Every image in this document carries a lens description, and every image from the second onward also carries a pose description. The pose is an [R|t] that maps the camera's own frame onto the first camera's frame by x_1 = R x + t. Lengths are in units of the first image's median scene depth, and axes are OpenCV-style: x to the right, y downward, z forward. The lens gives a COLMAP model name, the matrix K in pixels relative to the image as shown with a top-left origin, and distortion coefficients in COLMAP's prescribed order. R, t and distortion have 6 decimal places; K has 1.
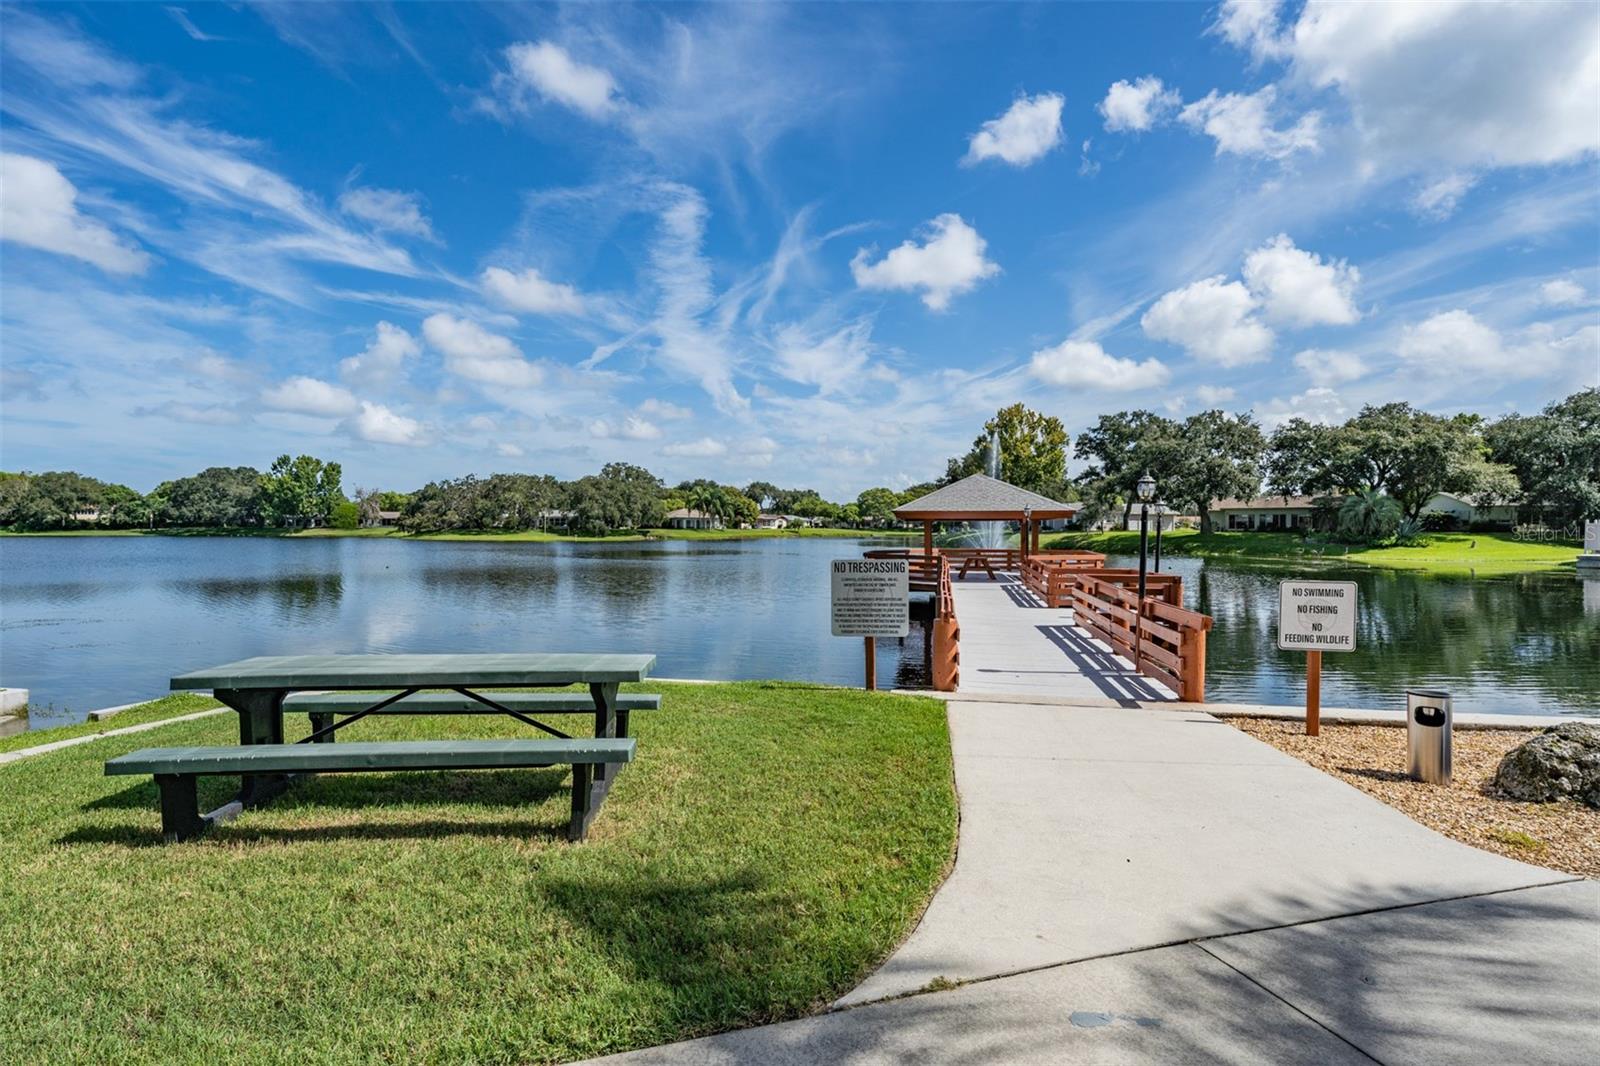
lens RADIAL K [[792.1, 0, 796.5], [0, 792.1, 549.6], [0, 0, 1]] dist [0.012945, 0.000080]
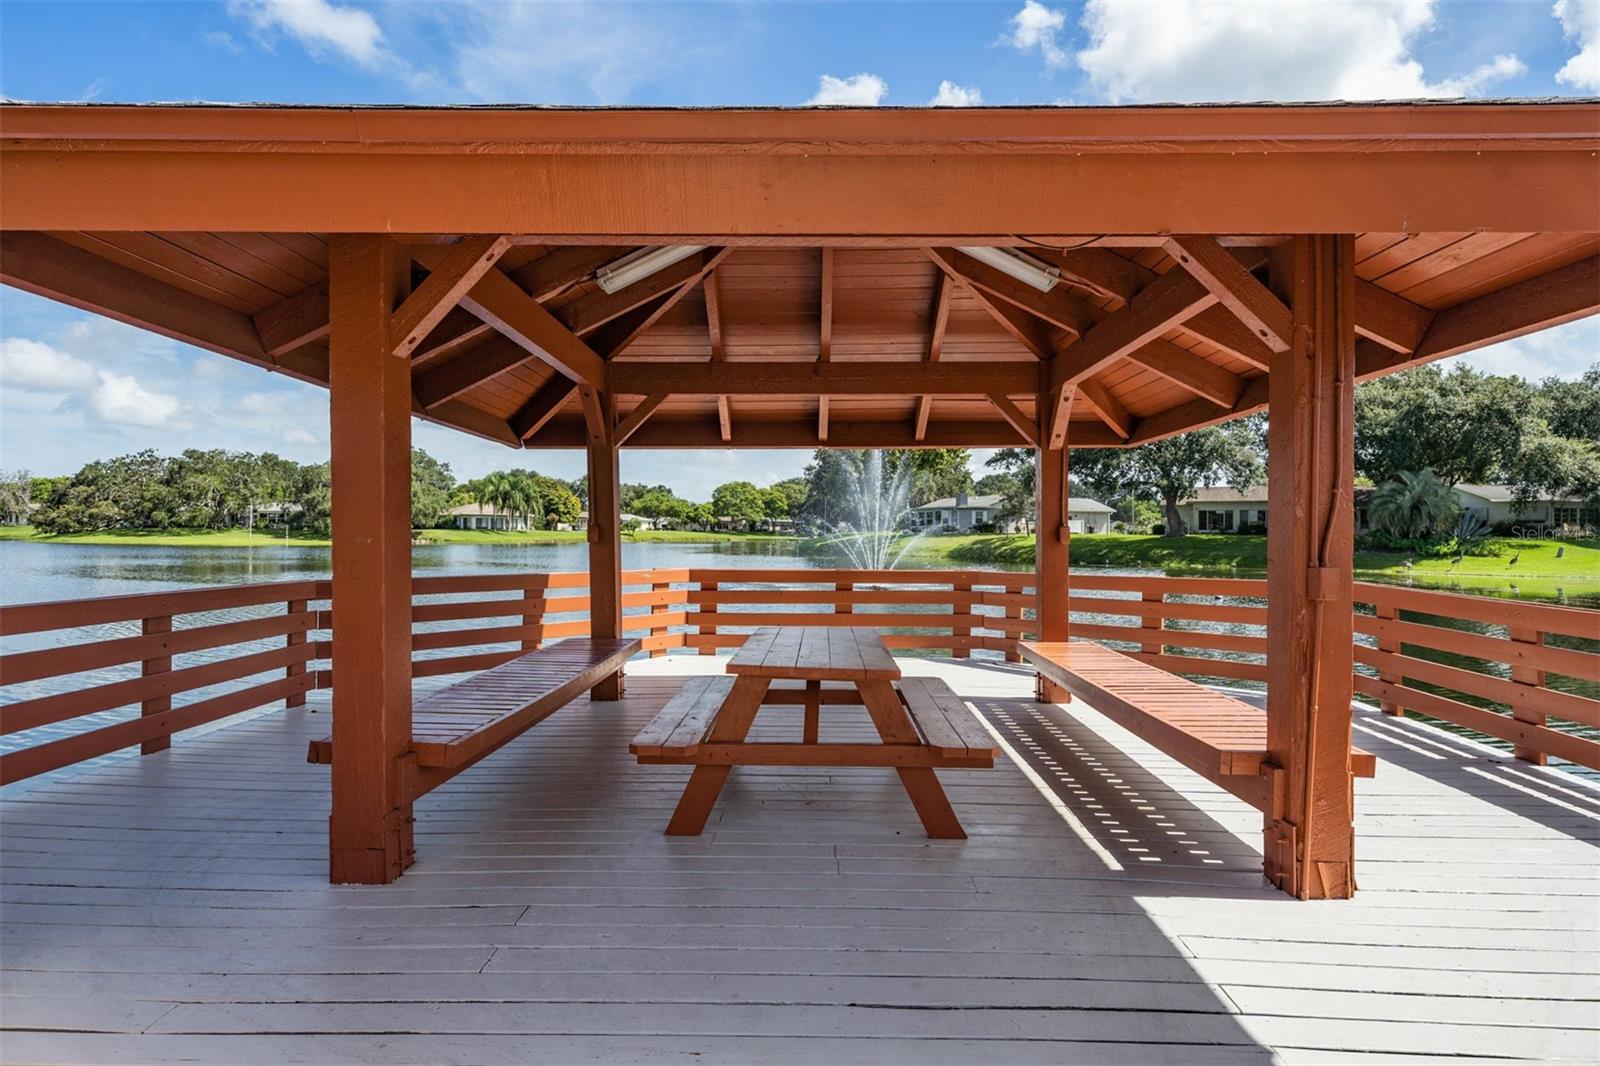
lens RADIAL K [[821.4, 0, 800.0], [0, 821.4, 533.0], [0, 0, 1]] dist [-0.000094, 0.000007]
pose [[0.988166, 0.005319, 0.153294, 0.046754], [-0.000915, 0.999585, -0.028785, -0.001189], [-0.153384, 0.028304, 0.987761, 0.199125]]
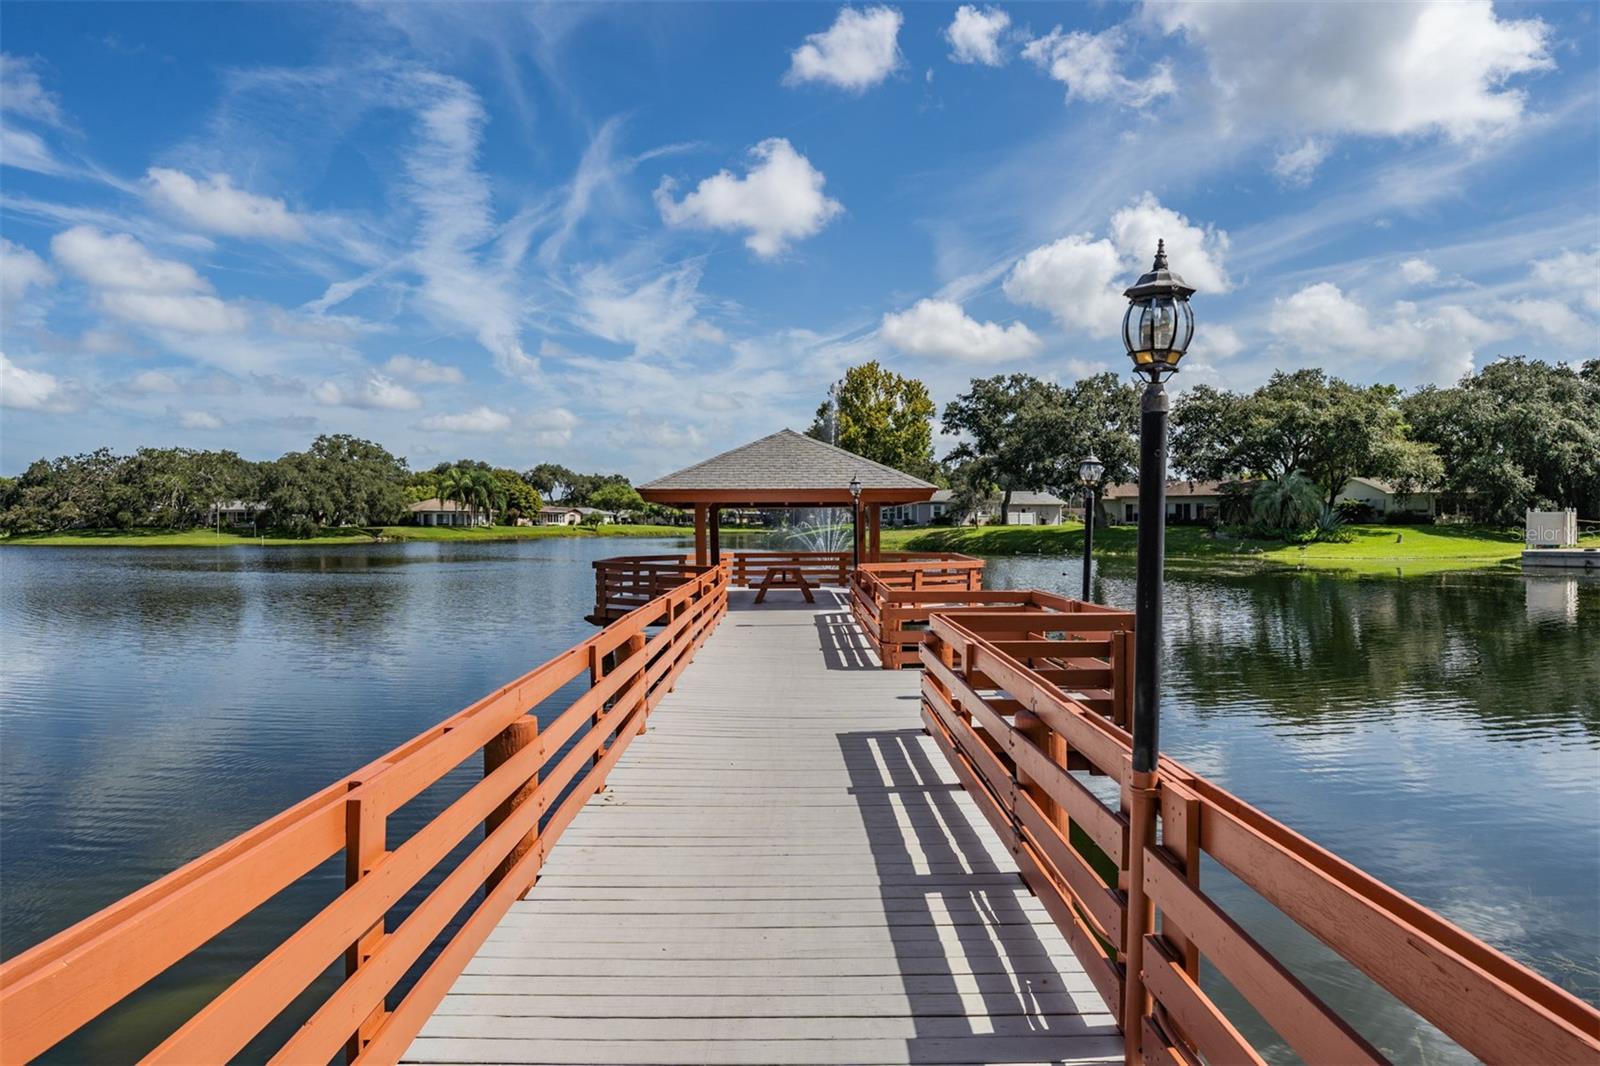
lens RADIAL K [[971.1, 0, 800.0], [0, 971.1, 533.0], [0, 0, 1]] dist [0.011735, 0.000429]
pose [[0.982270, -0.007004, 0.187341, 0.022558], [0.010534, 0.999785, -0.017850, -0.000480], [-0.187176, 0.019507, 0.982133, 0.060034]]
